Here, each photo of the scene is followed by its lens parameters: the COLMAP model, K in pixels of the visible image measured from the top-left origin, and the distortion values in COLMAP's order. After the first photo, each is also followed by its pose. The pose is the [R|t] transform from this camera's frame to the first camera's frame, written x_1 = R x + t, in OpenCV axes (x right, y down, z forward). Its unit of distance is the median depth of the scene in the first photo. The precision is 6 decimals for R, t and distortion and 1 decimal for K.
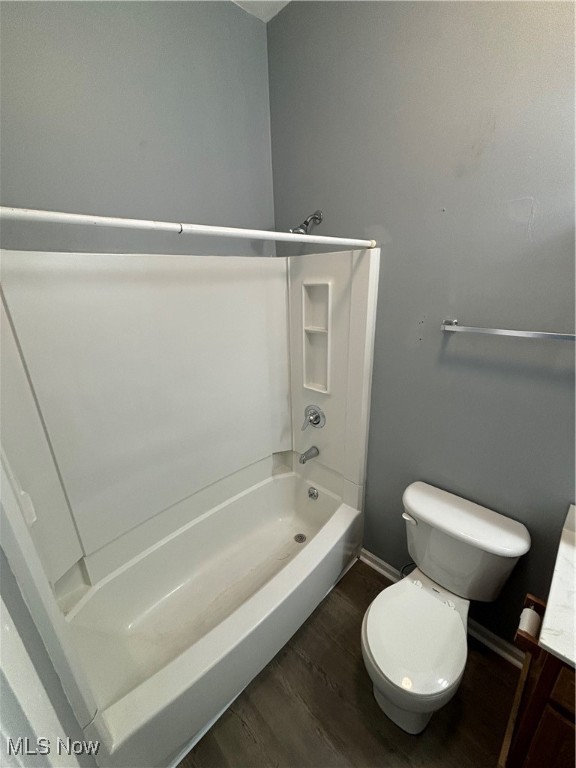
lens RADIAL K [[310.0, 0, 286.0], [0, 310.0, 382.4], [0, 0, 1]] dist [-0.000735, -0.000409]
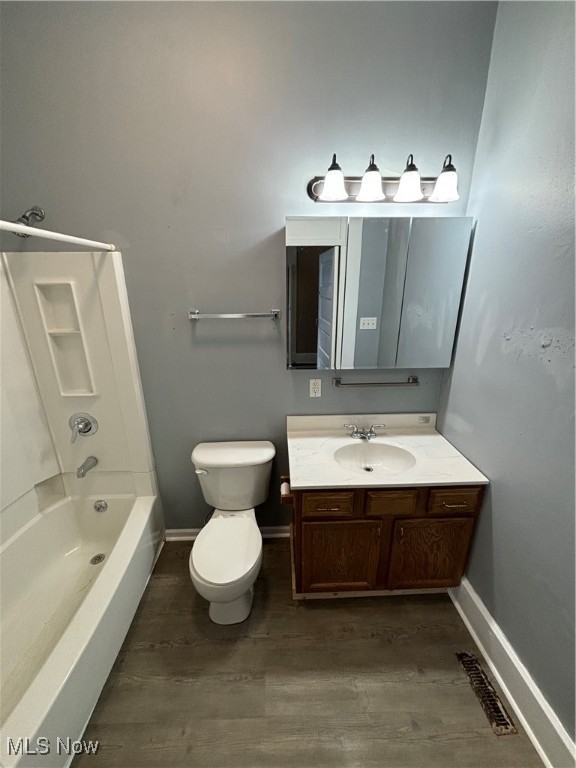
lens RADIAL K [[308.9, 0, 286.7], [0, 308.9, 383.6], [0, 0, 1]] dist [0.001488, -0.000259]
pose [[0.682468, -0.203872, 0.701908, -0.136369], [0.225744, 0.972156, 0.062875, 0.078587], [-0.695182, 0.115541, 0.709488, -0.129214]]
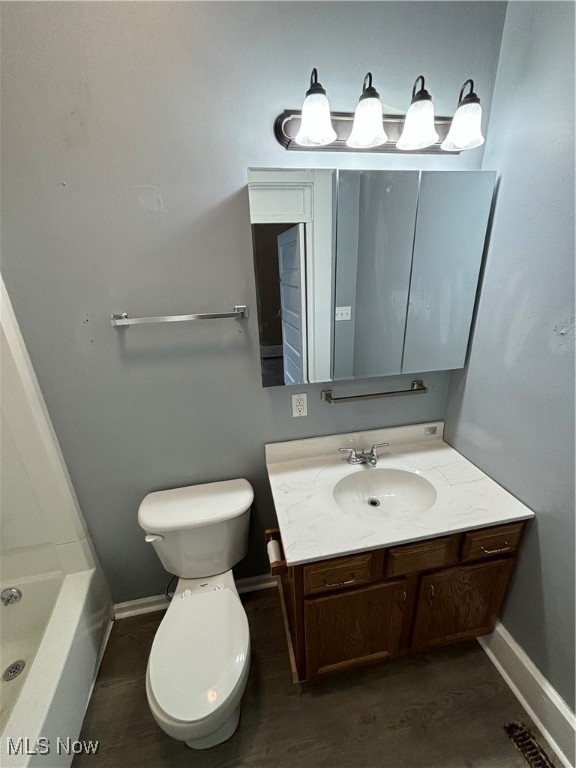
lens RADIAL K [[308.9, 0, 286.7], [0, 308.9, 383.6], [0, 0, 1]] dist [0.001488, -0.000259]
pose [[0.563596, -0.279230, 0.777425, 0.038942], [0.287928, 0.948518, 0.131948, 0.009524], [-0.774246, 0.149477, 0.614979, 0.076640]]
